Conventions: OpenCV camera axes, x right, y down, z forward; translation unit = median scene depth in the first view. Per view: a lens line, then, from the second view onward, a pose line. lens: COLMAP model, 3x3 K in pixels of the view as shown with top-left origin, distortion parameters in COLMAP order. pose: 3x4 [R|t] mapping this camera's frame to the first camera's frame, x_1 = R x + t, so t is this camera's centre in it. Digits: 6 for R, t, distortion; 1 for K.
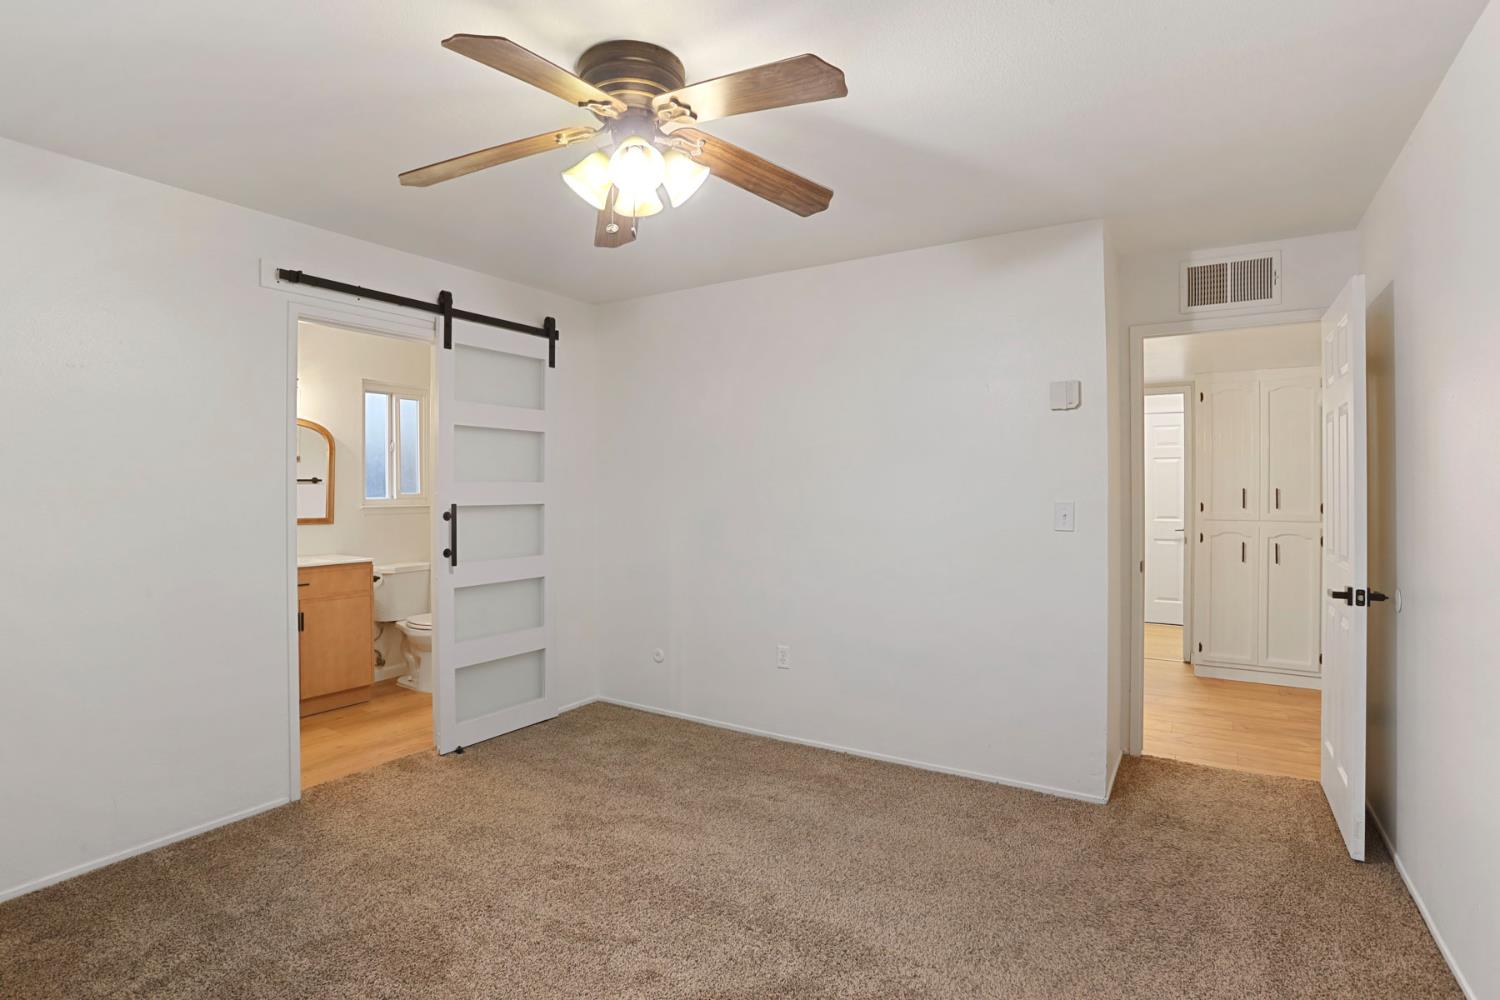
lens RADIAL K [[731.3, 0, 750.0], [0, 731.3, 500.0], [0, 0, 1]] dist [-0.057613, 0.020490]
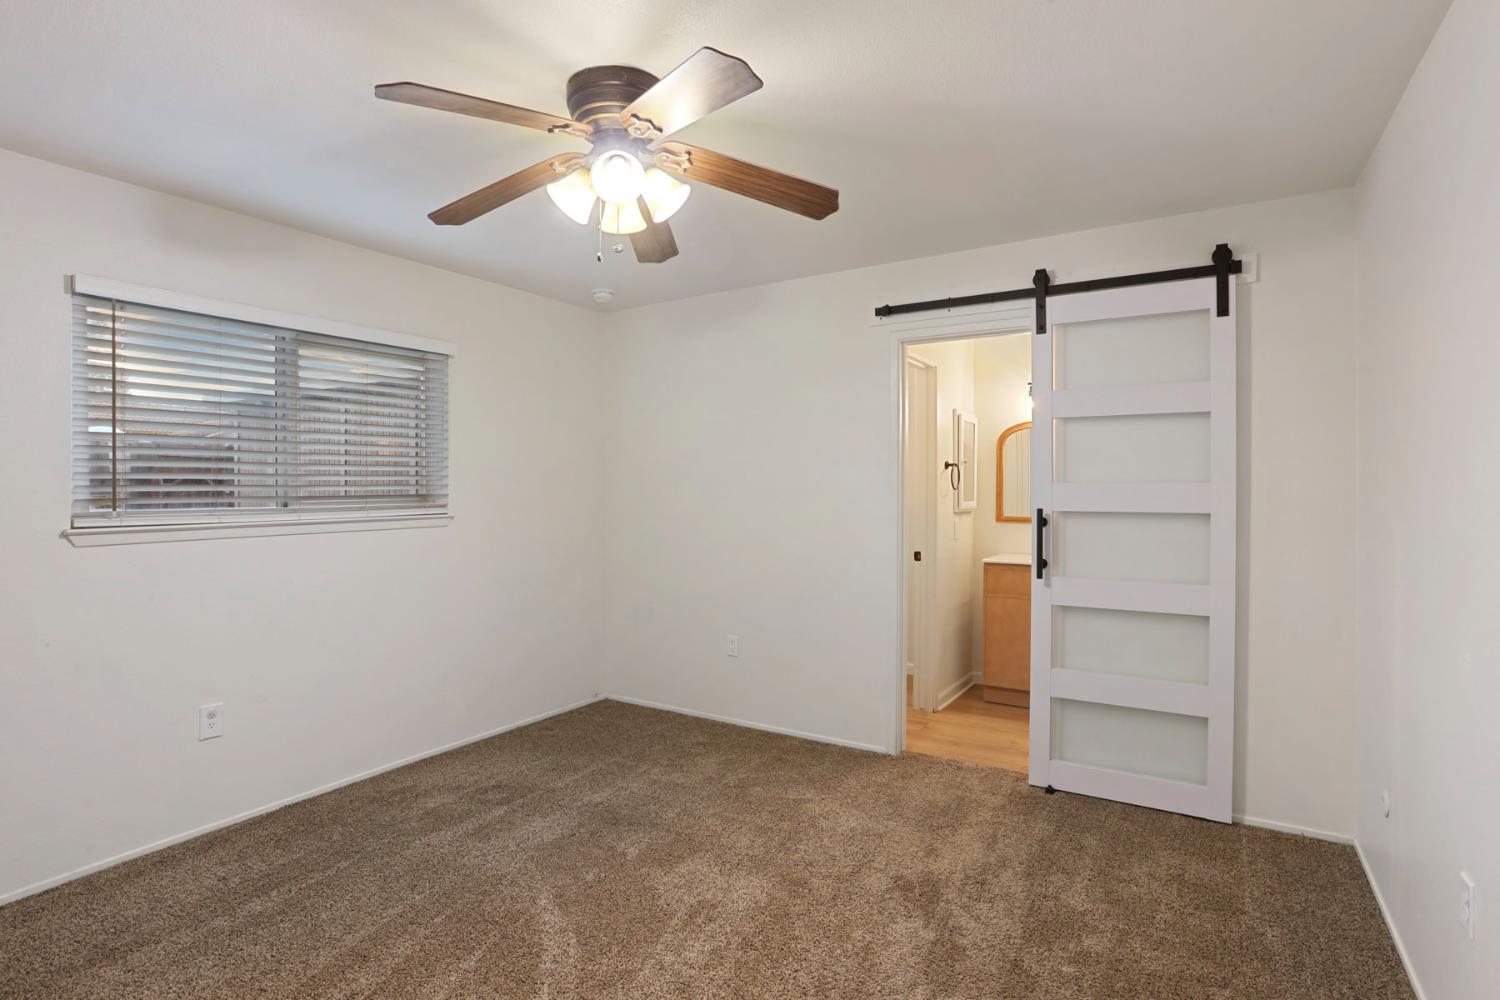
lens RADIAL K [[731.3, 0, 750.0], [0, 731.3, 500.0], [0, 0, 1]] dist [-0.057613, 0.020490]
pose [[0.009572, 0.015548, -0.999833, 0.495937], [-0.019930, 0.999683, 0.015355, -0.011646], [0.999756, 0.019780, 0.009879, 0.668469]]
